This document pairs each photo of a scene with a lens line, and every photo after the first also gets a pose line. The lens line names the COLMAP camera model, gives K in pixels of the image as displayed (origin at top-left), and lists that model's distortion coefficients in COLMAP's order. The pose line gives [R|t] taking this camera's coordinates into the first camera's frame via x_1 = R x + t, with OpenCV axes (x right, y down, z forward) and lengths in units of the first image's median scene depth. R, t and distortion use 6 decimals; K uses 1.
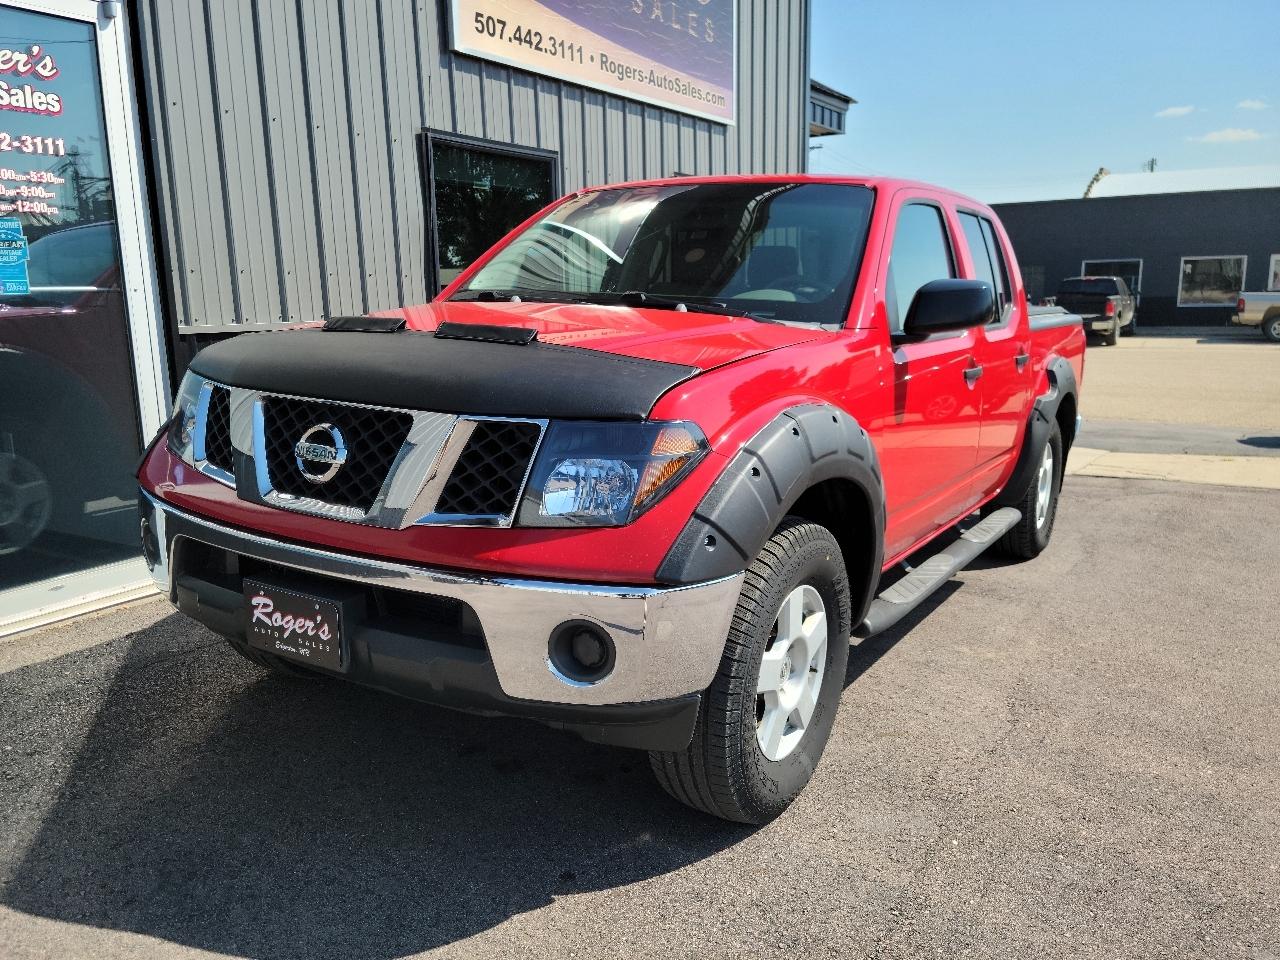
lens RADIAL K [[1017.5, 0, 647.5], [0, 1017.5, 483.0], [0, 0, 1]] dist [0.109121, -0.116396]
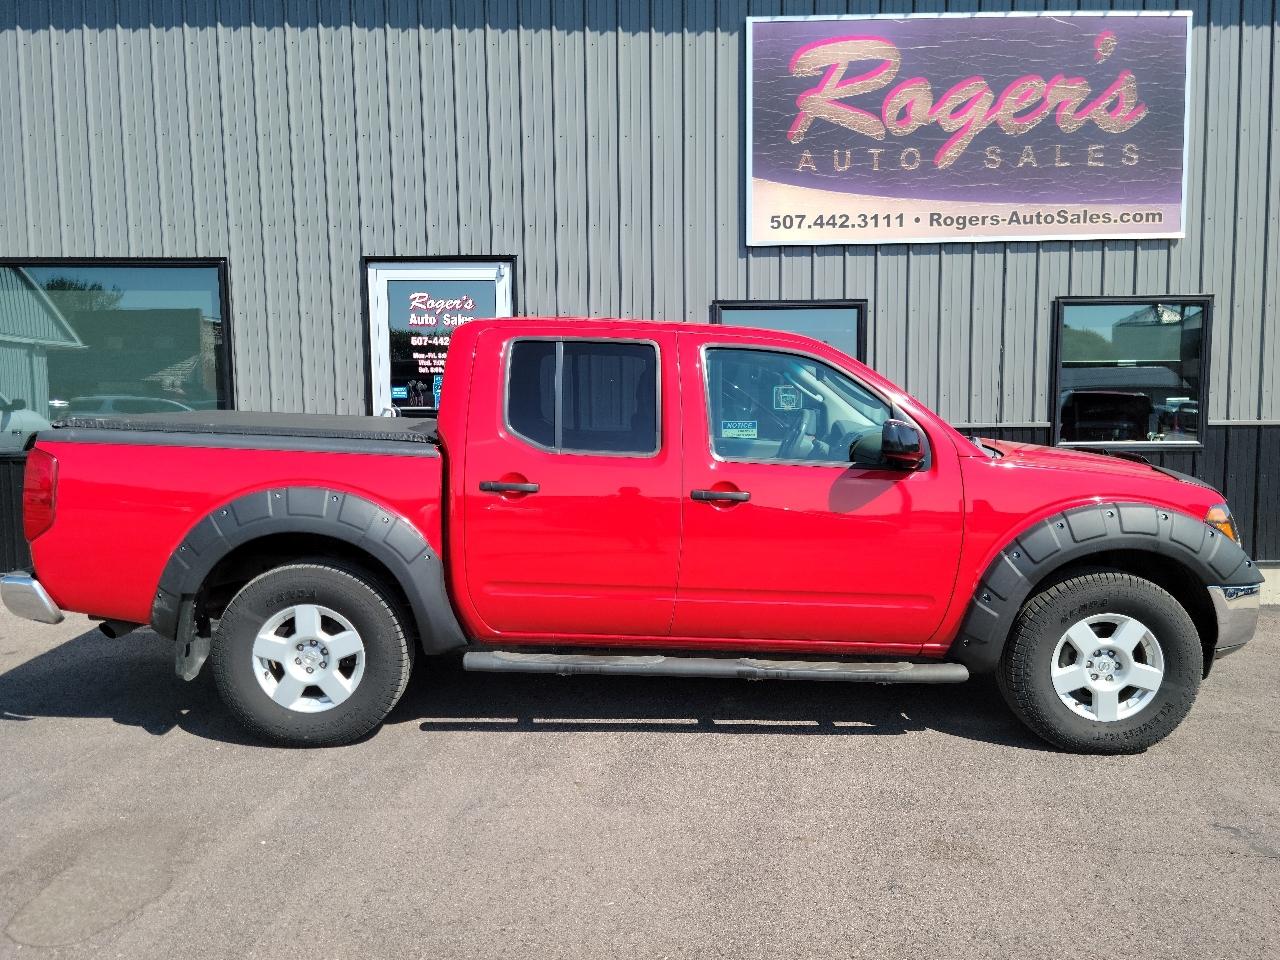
lens RADIAL K [[1017.5, 0, 643.9], [0, 1017.5, 485.3], [0, 0, 1]] dist [0.109121, -0.116396]
pose [[0.538999, 0.082022, -0.838303, 0.914842], [-0.159198, 0.987230, -0.005765, -0.052613], [0.827125, 0.136563, 0.545174, 0.136081]]
